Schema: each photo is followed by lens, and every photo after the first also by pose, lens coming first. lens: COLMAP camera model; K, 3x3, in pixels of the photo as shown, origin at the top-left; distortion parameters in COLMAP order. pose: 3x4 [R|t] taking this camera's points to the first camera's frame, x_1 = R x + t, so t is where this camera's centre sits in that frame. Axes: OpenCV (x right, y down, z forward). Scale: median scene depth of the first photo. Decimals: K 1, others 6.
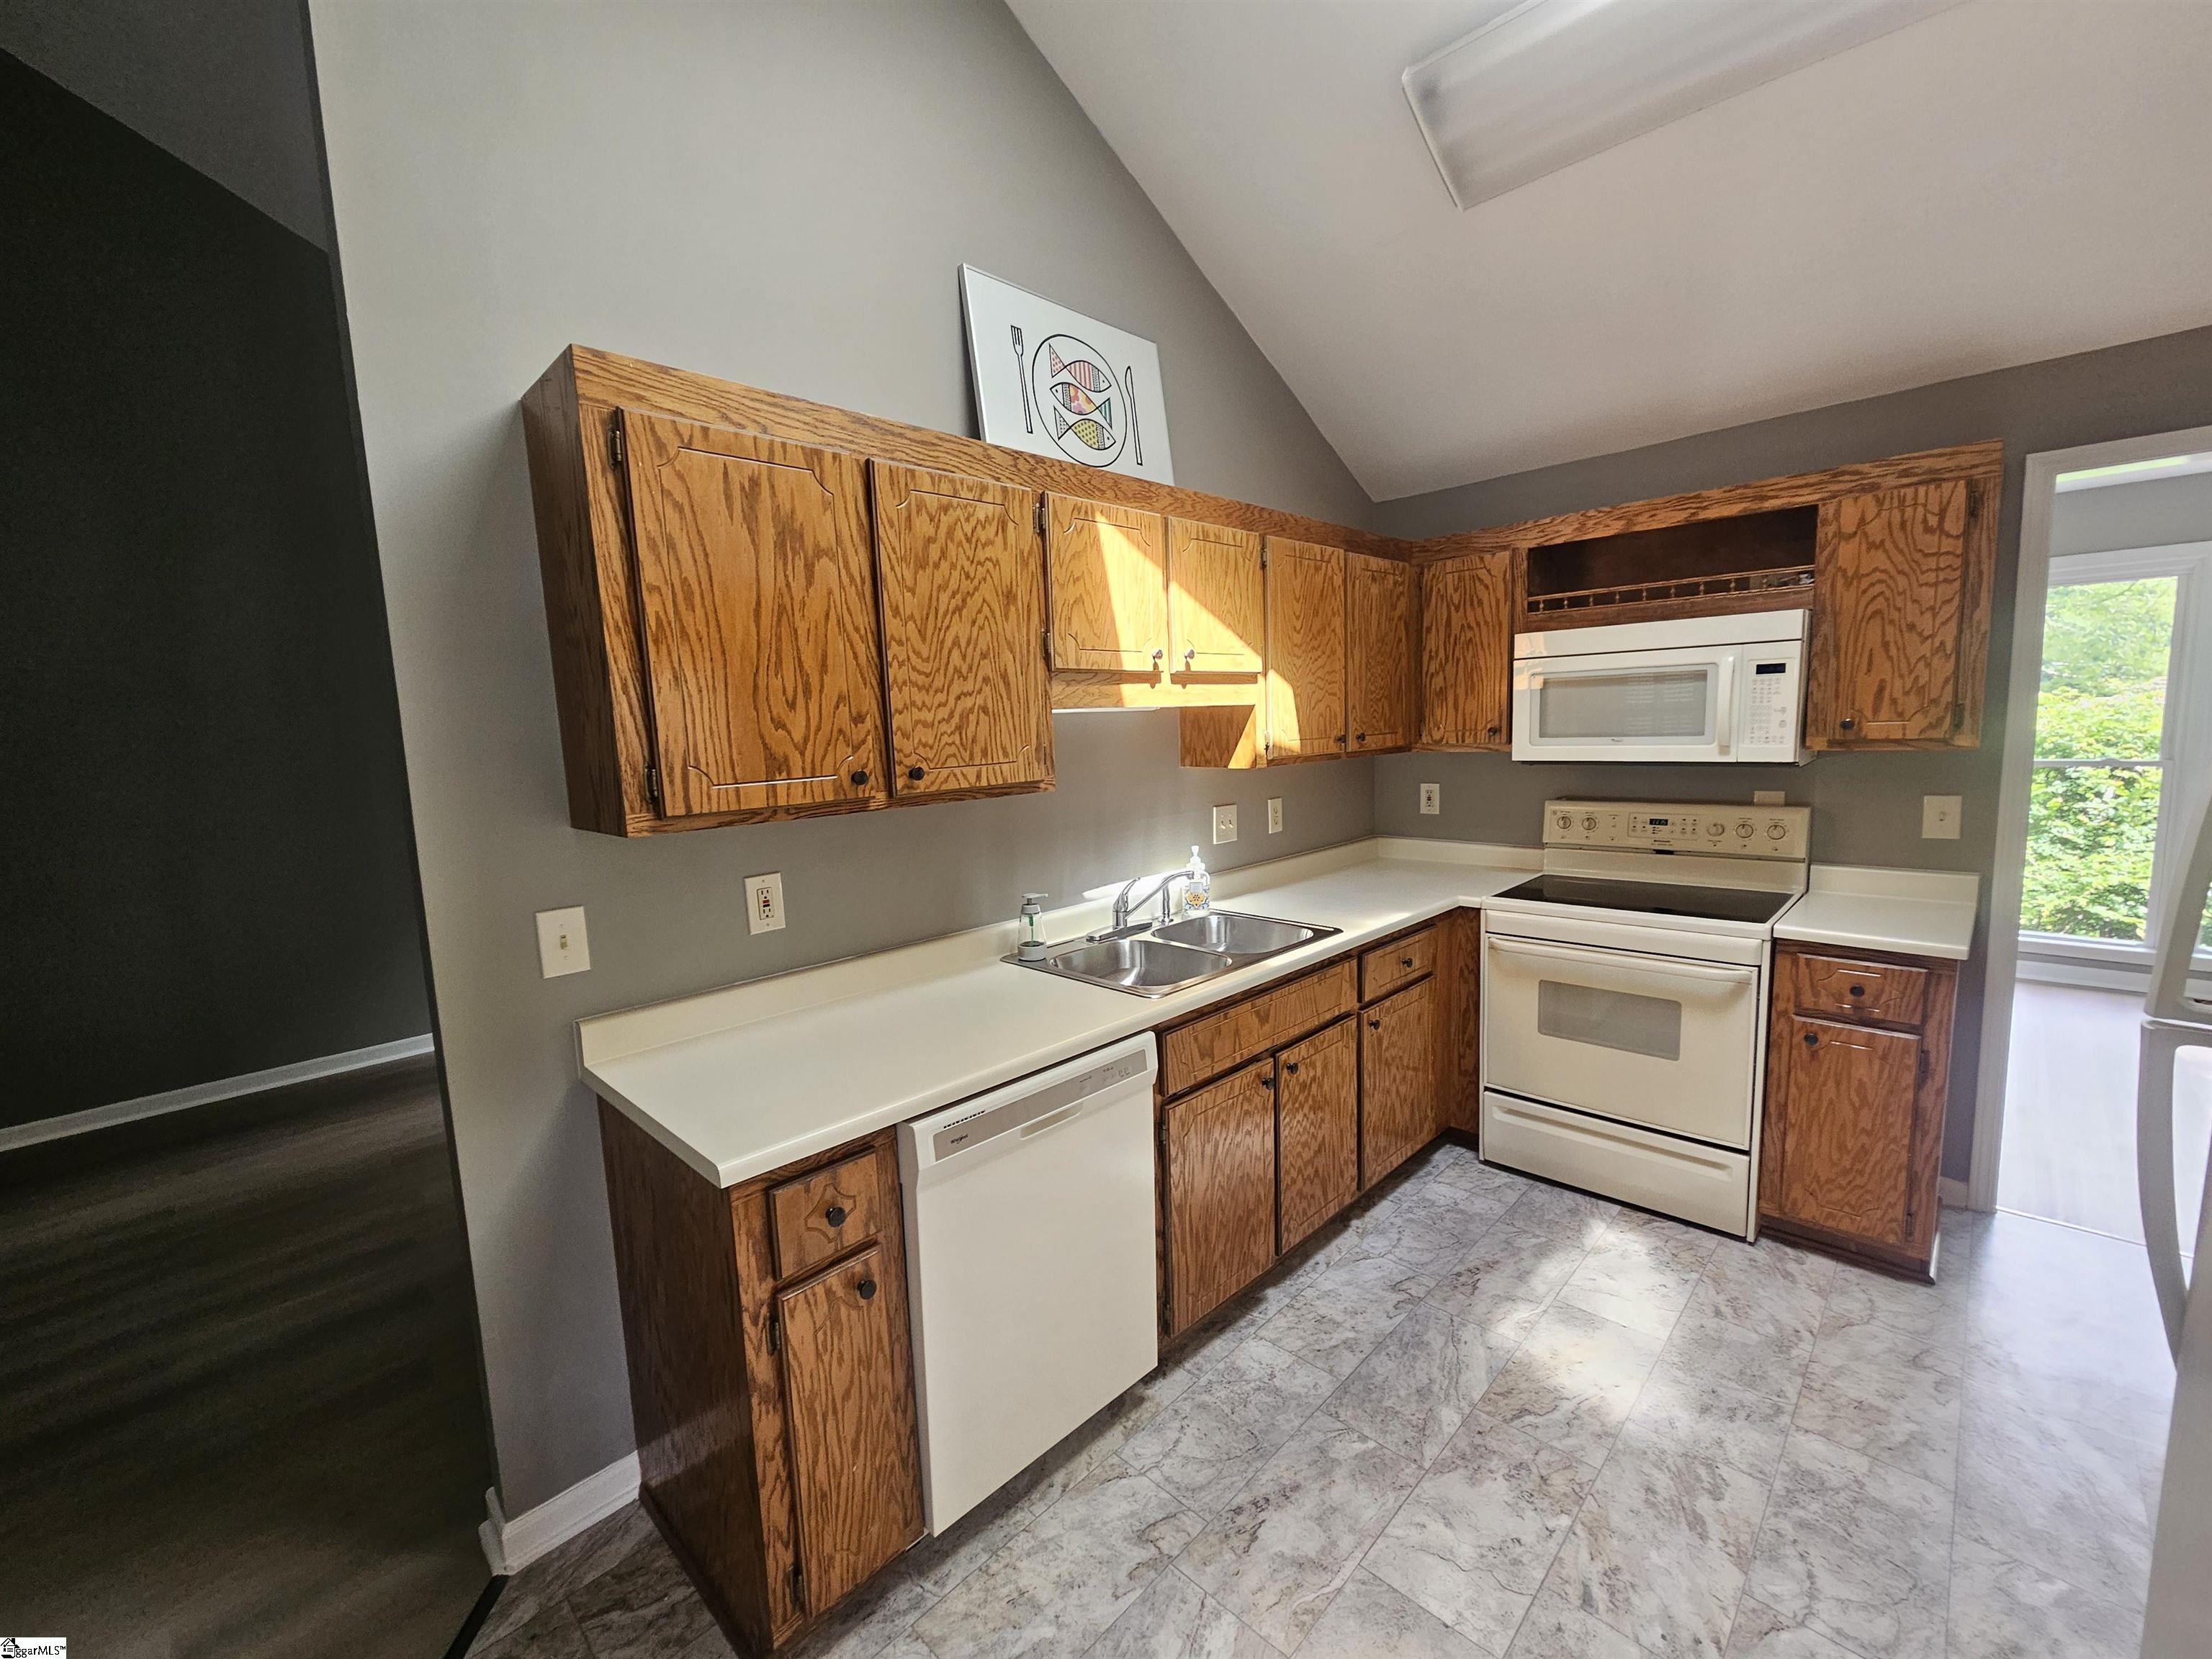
lens RADIAL K [[909.3, 0, 1100.5], [0, 909.3, 825.2], [0, 0, 1]] dist [0.000926, 0.000431]
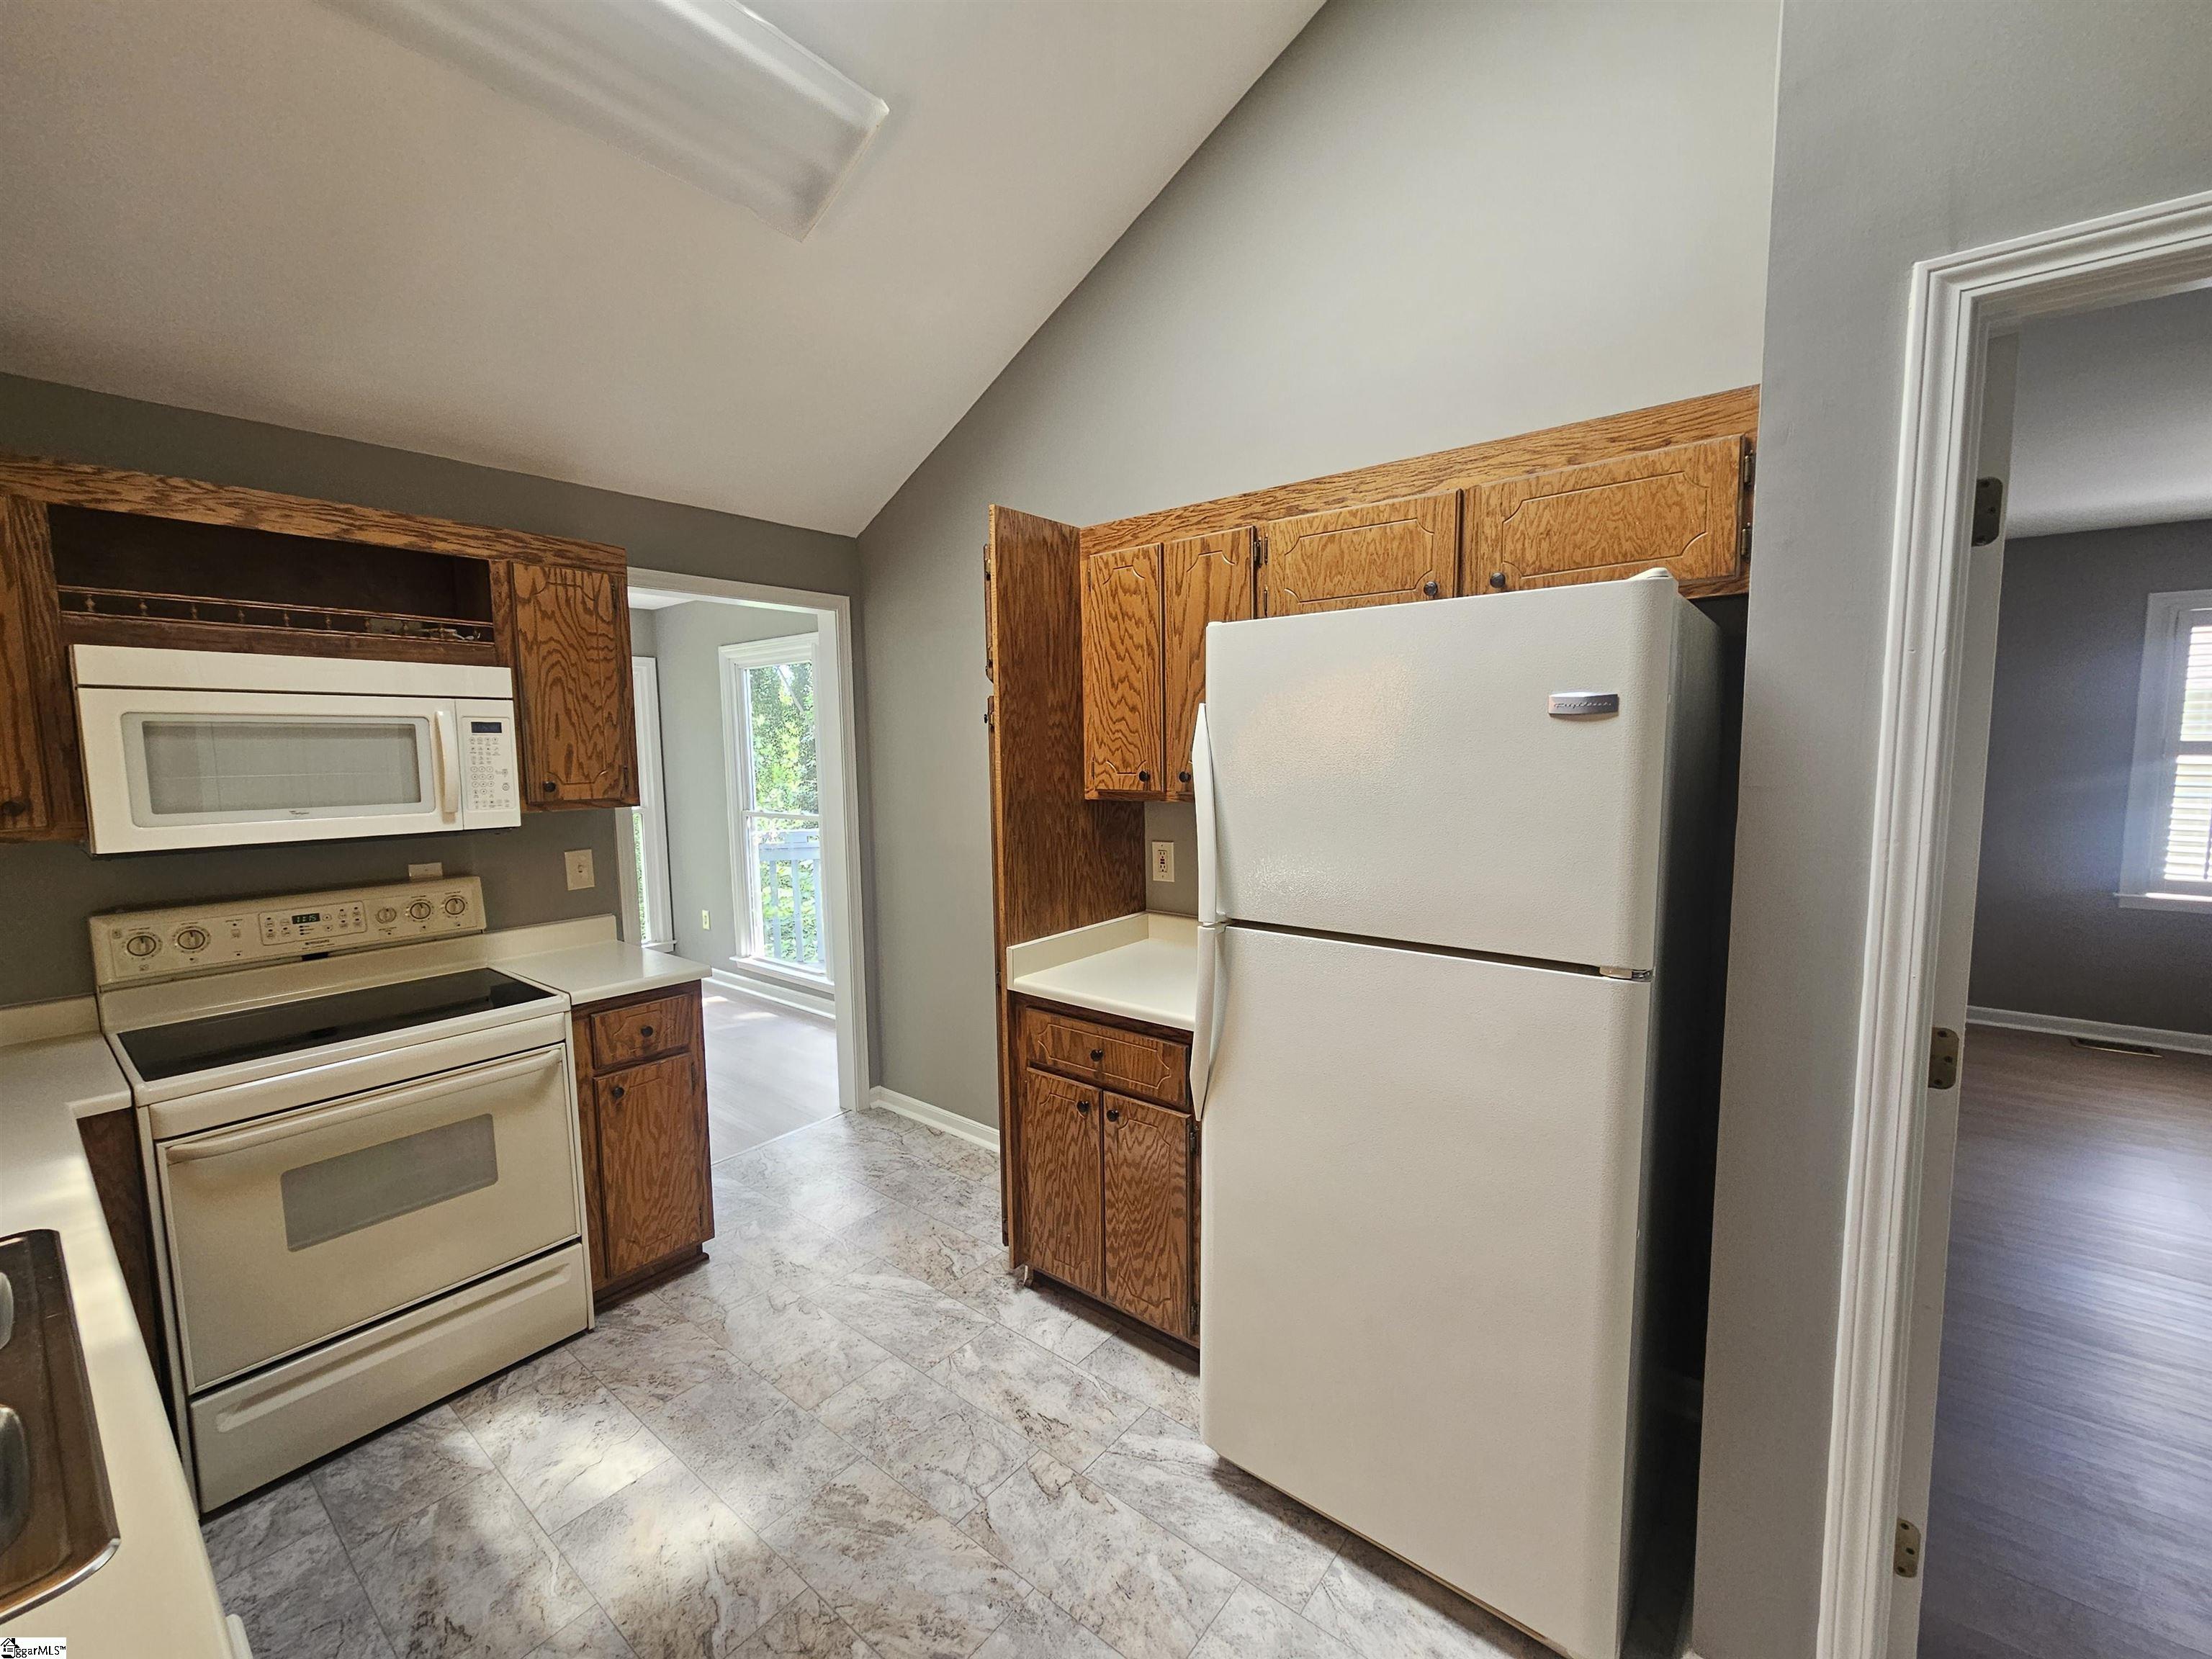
lens RADIAL K [[909.3, 0, 1096.3], [0, 909.3, 828.4], [0, 0, 1]] dist [0.000926, 0.000431]
pose [[-0.100296, -0.051148, 0.993642, -0.254633], [0.130887, 0.989320, 0.064137, -0.049997], [-0.986311, 0.136487, -0.092530, 0.500526]]
